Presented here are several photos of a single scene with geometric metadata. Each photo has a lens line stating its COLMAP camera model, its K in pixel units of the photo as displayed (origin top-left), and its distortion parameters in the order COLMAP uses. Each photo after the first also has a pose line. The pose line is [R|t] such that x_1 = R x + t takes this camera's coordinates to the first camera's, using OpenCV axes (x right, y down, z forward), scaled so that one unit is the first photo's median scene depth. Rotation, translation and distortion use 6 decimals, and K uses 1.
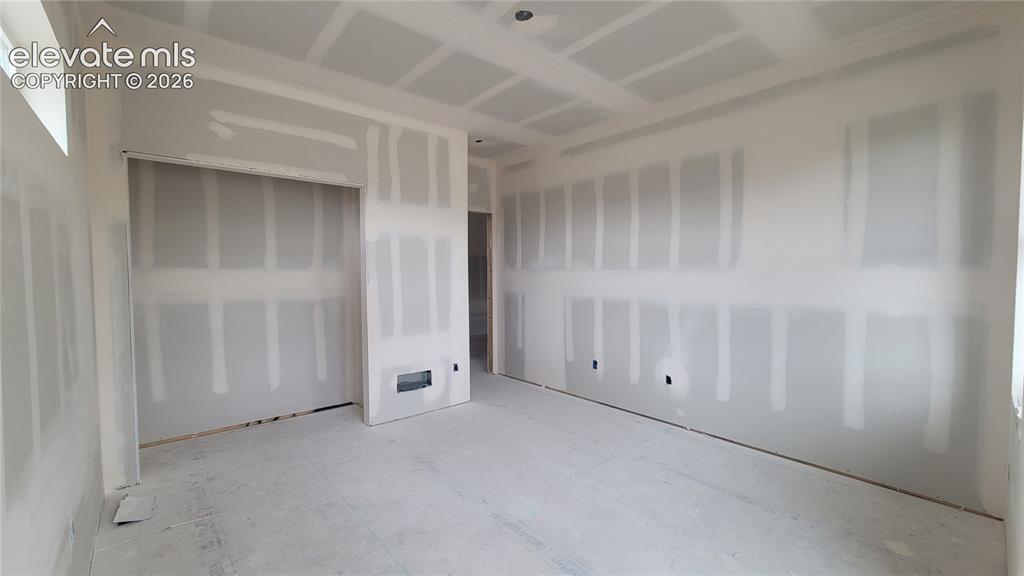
lens RADIAL K [[417.2, 0, 515.6], [0, 417.2, 288.6], [0, 0, 1]] dist [-0.000679, -0.000313]
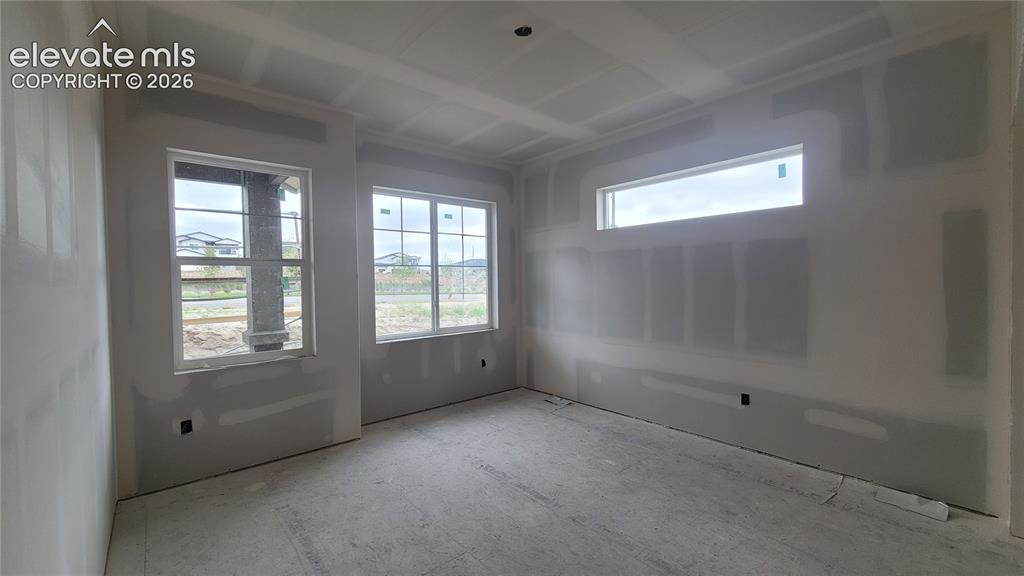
lens RADIAL K [[417.2, 0, 515.6], [0, 417.2, 288.6], [0, 0, 1]] dist [-0.000679, -0.000313]
pose [[-0.999712, 0.017342, 0.016581, 0.035792], [0.018308, 0.998028, 0.060048, -0.085656], [-0.015507, 0.060334, -0.998058, 2.189560]]
